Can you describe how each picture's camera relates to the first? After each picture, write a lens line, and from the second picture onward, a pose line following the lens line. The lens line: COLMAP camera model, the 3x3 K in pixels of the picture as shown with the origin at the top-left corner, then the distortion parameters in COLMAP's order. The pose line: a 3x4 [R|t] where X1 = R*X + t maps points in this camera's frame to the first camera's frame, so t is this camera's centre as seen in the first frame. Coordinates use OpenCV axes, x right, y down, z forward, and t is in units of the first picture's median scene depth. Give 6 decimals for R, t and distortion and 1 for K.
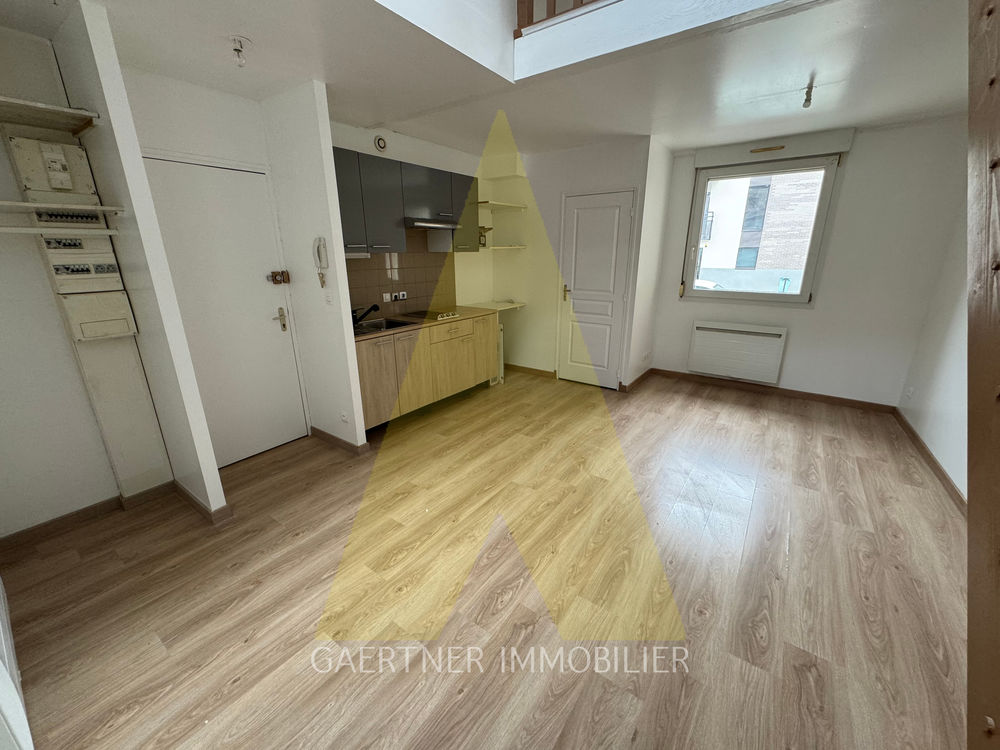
lens RADIAL K [[397.6, 0, 500.5], [0, 397.6, 373.5], [0, 0, 1]] dist [-0.001063, -0.000214]
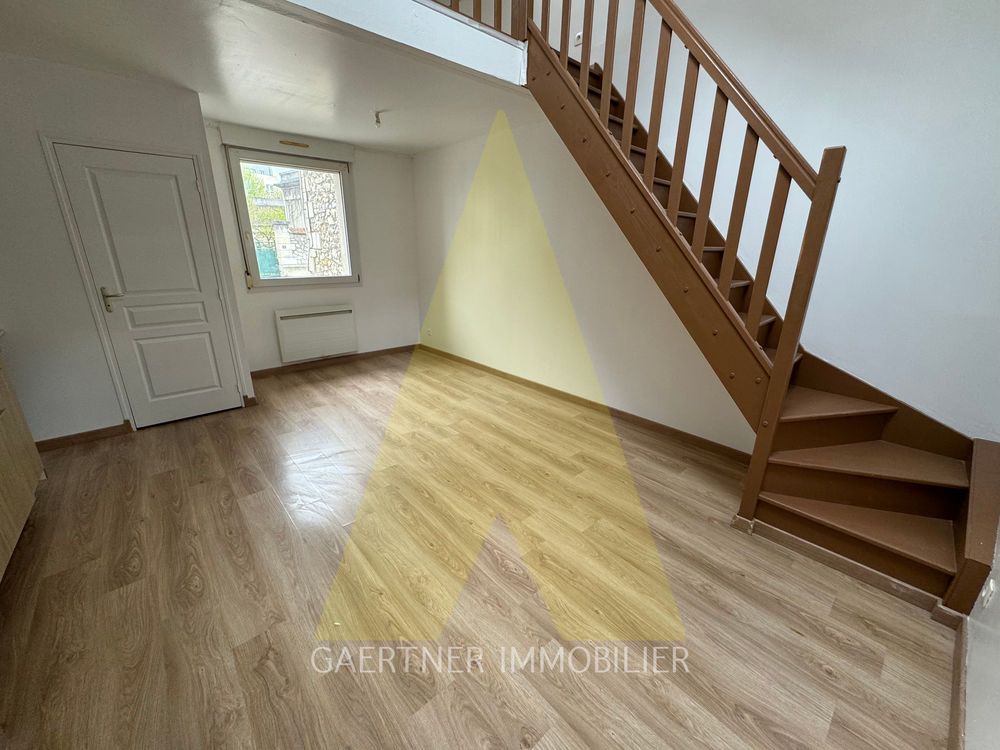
lens RADIAL K [[397.6, 0, 500.5], [0, 397.6, 373.5], [0, 0, 1]] dist [-0.001063, -0.000214]
pose [[0.215472, -0.296336, 0.930461, -0.469284], [0.269956, 0.933785, 0.234880, -0.100393], [-0.938454, 0.200574, 0.281202, 0.351224]]
